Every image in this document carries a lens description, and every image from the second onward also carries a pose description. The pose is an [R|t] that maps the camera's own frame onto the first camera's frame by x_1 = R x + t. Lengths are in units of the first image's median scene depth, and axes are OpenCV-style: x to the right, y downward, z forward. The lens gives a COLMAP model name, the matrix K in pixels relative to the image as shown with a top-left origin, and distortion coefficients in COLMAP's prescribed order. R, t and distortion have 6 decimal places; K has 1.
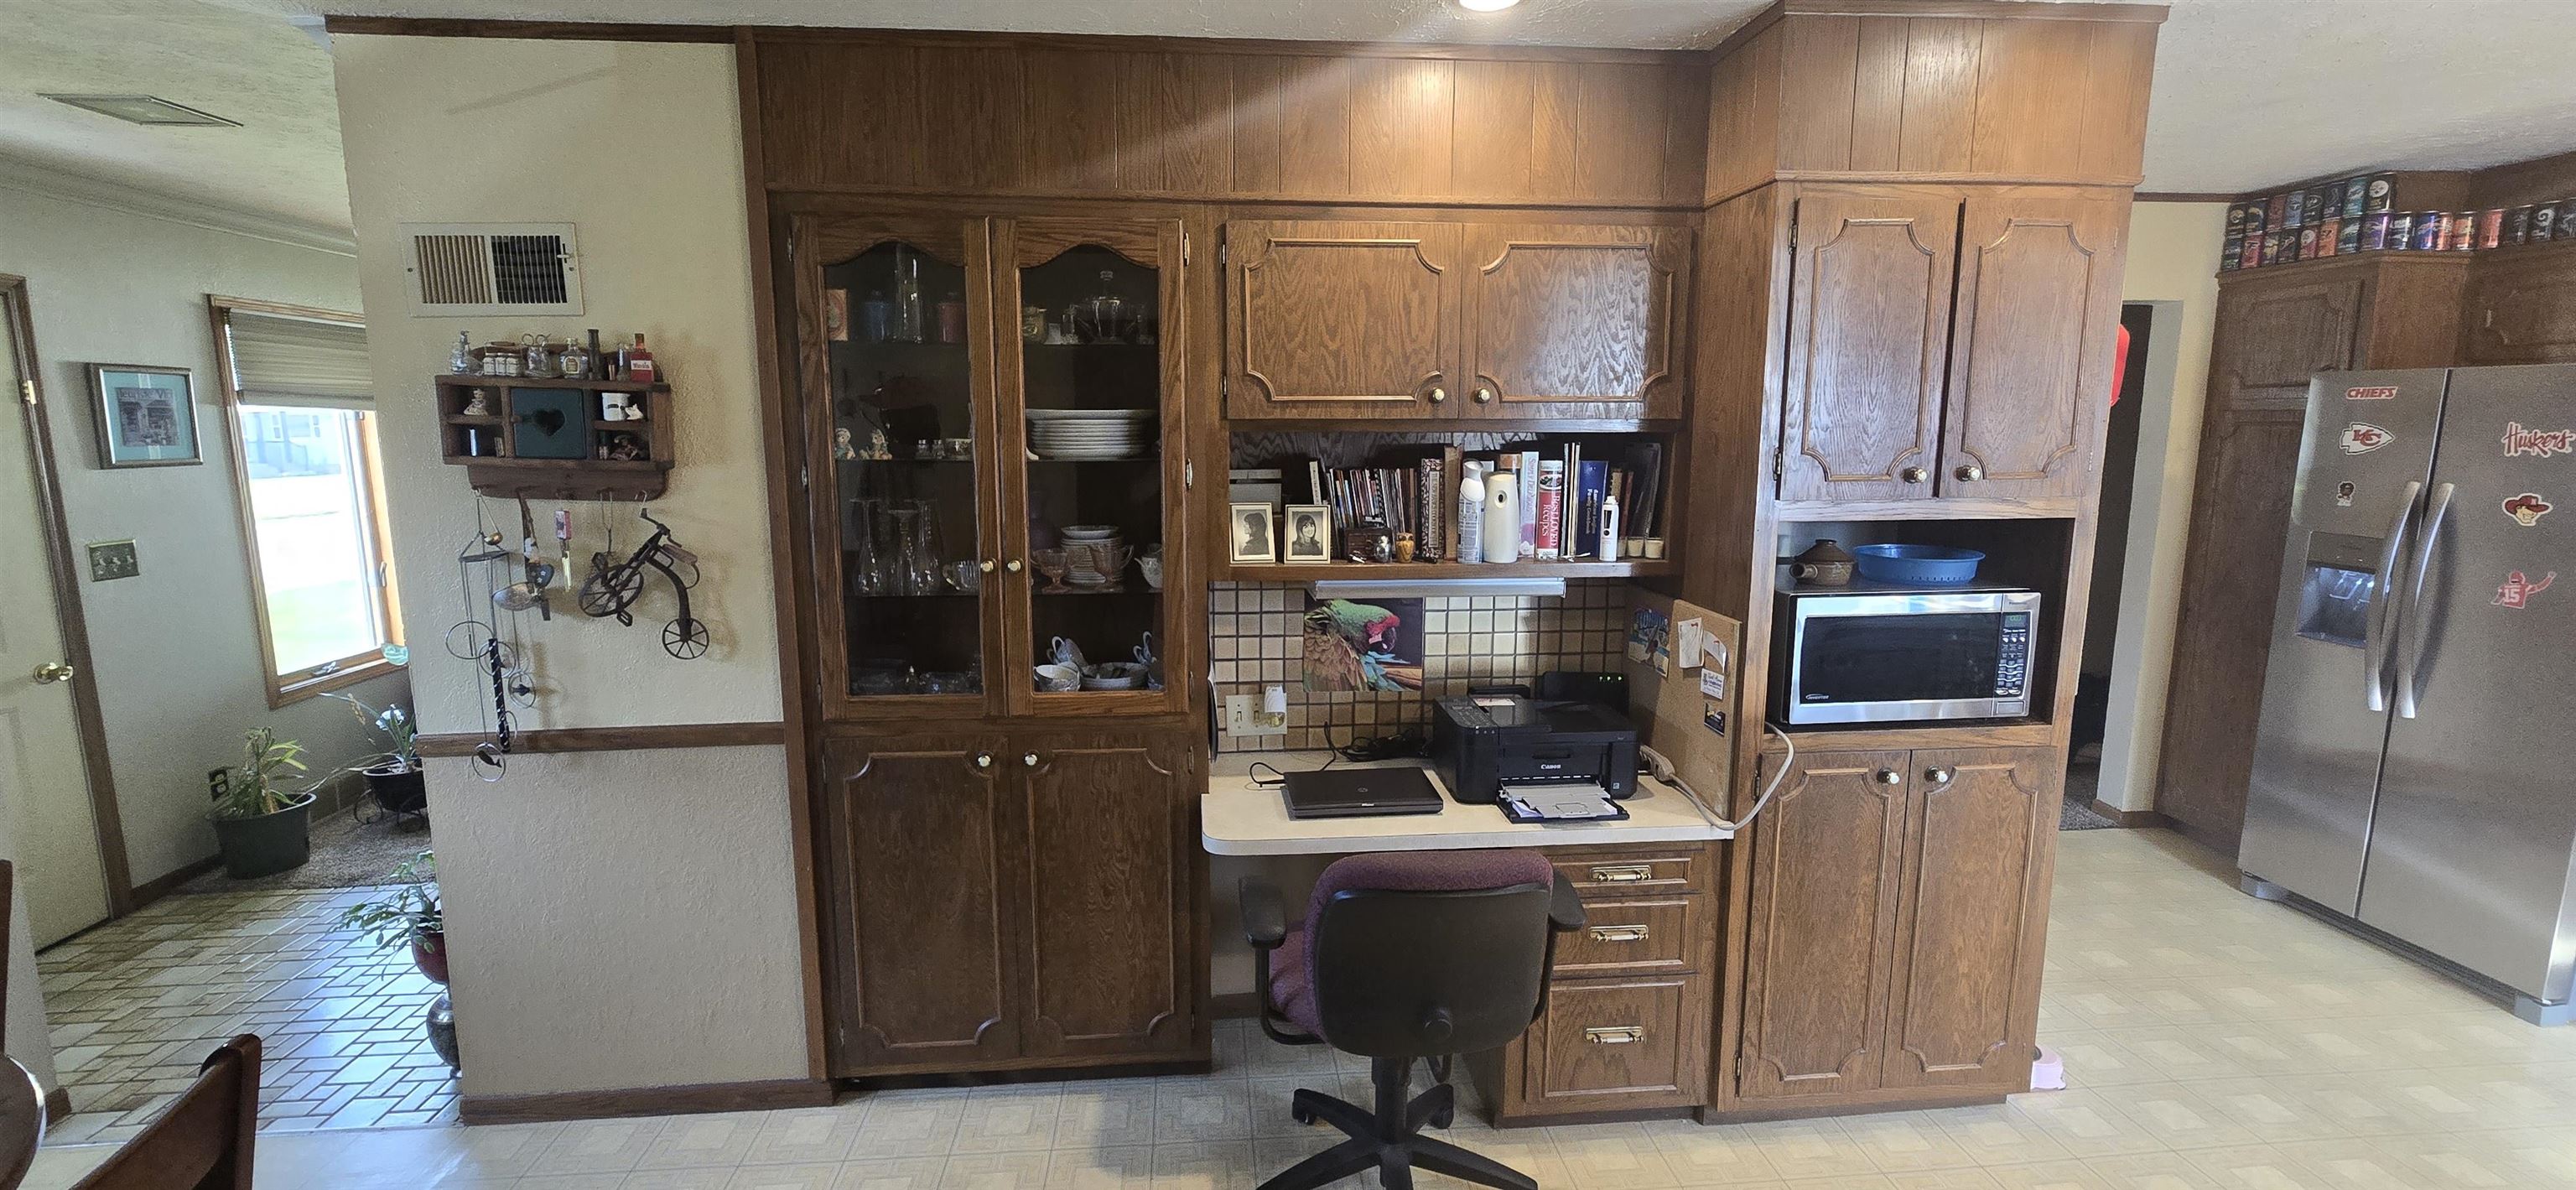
lens RADIAL K [[1051.4, 0, 1274.4], [0, 1051.4, 578.0], [0, 0, 1]] dist [-0.001673, 0.000436]
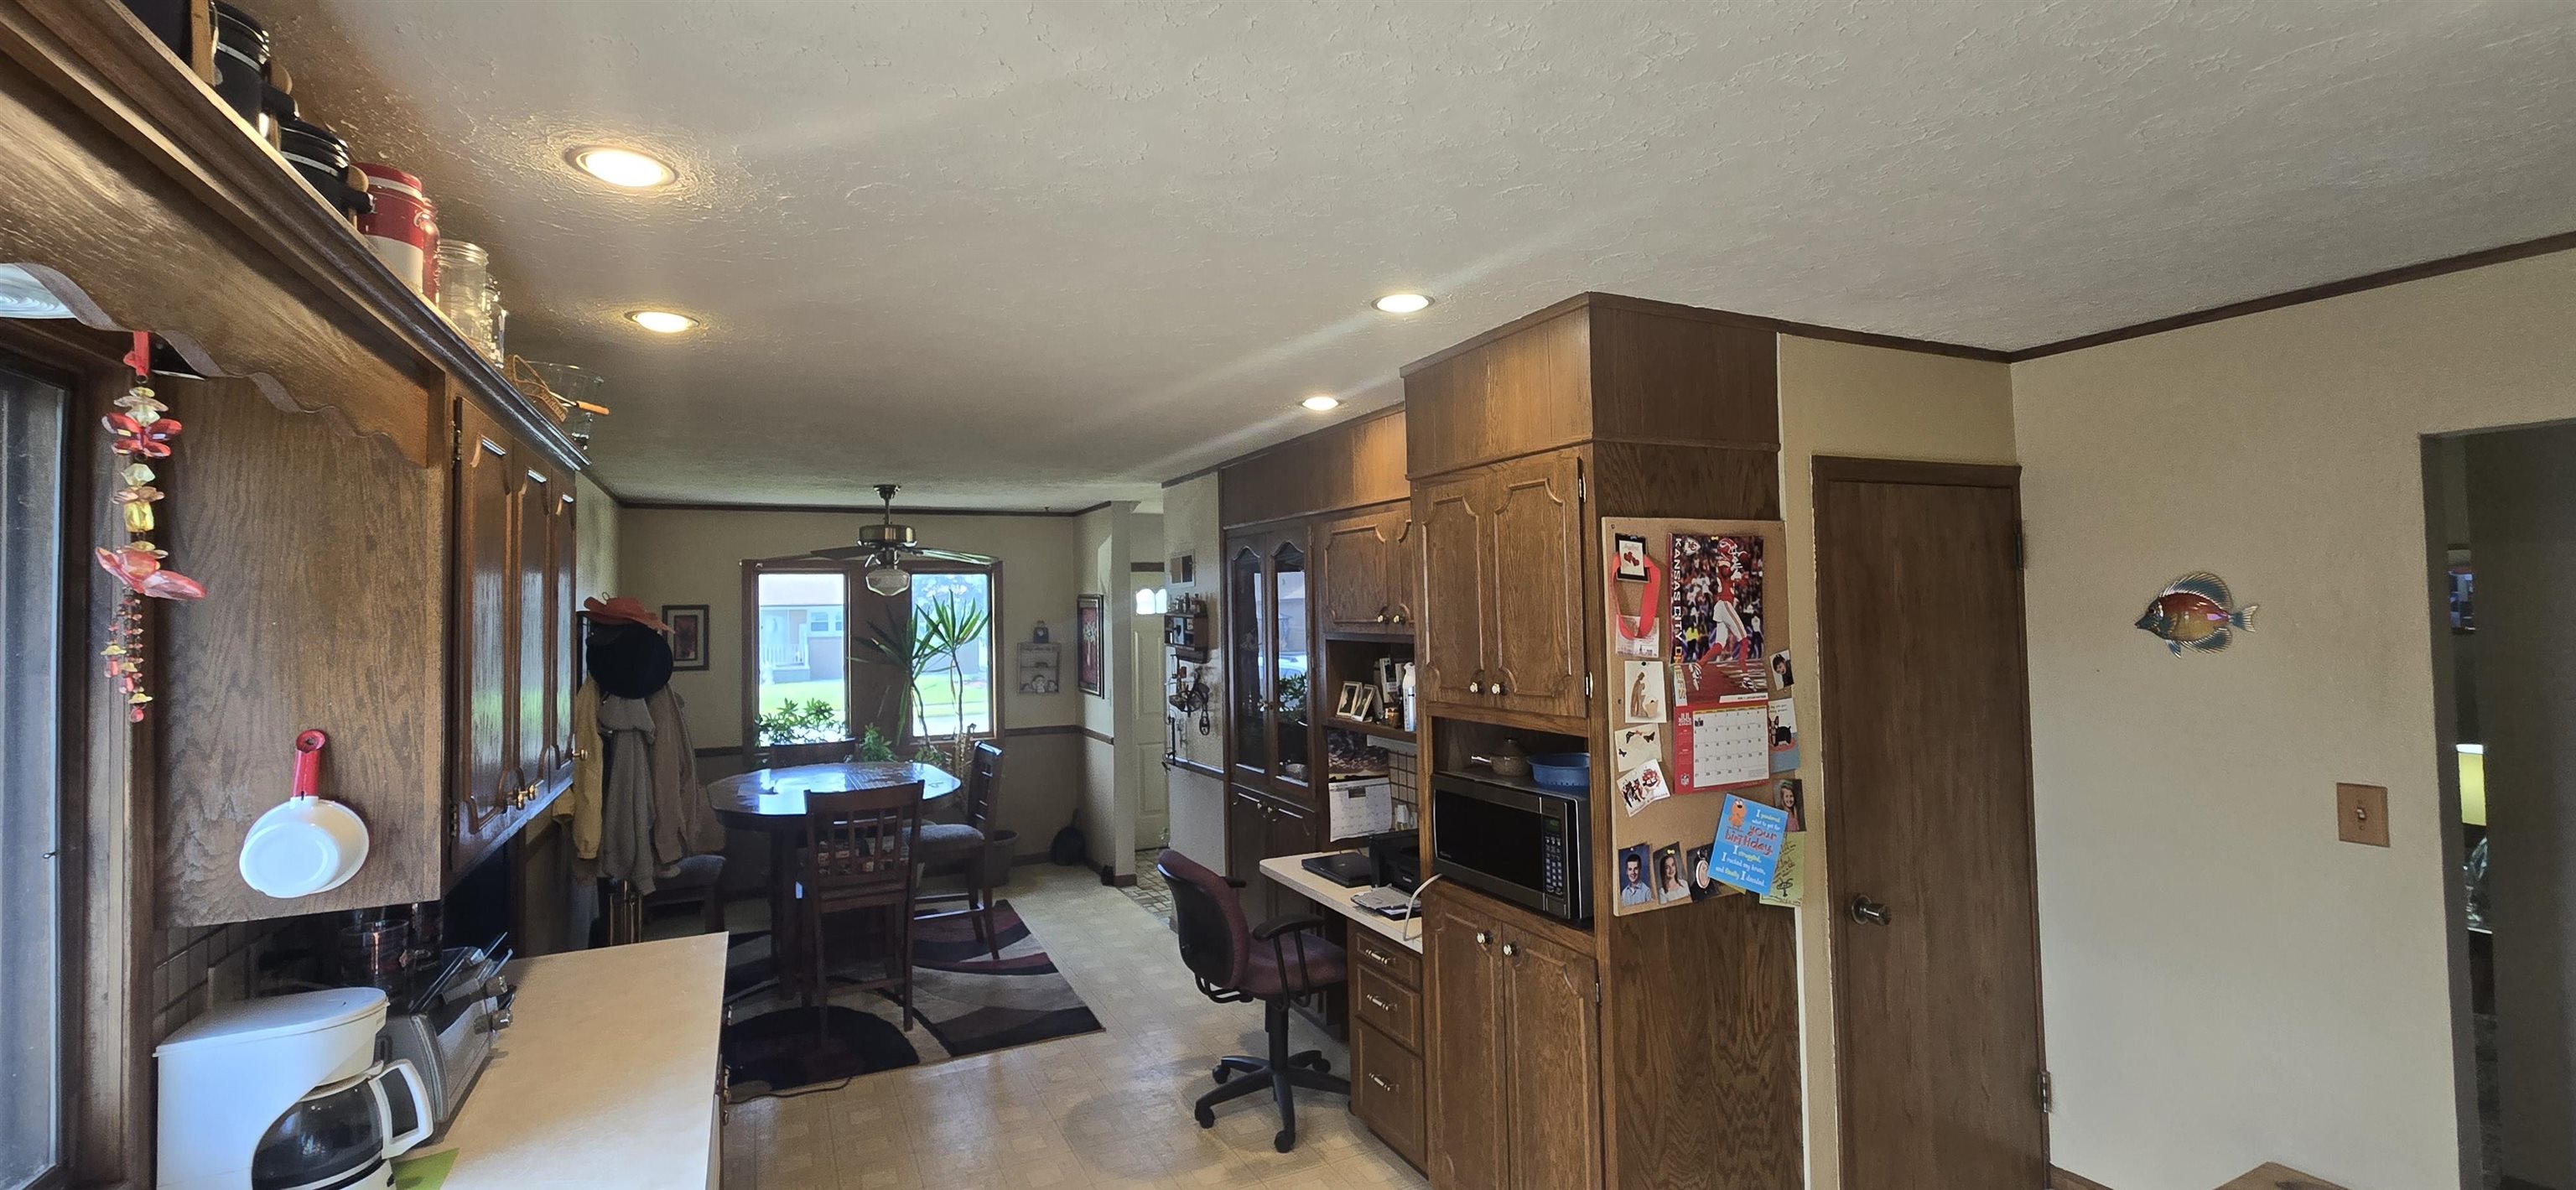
lens RADIAL K [[1051.4, 0, 1274.4], [0, 1051.4, 578.0], [0, 0, 1]] dist [-0.001673, 0.000436]
pose [[0.373623, -0.029313, -0.927117, 1.574359], [-0.121294, 0.989374, -0.080162, -0.089856], [0.919616, 0.142404, 0.366098, 0.270493]]
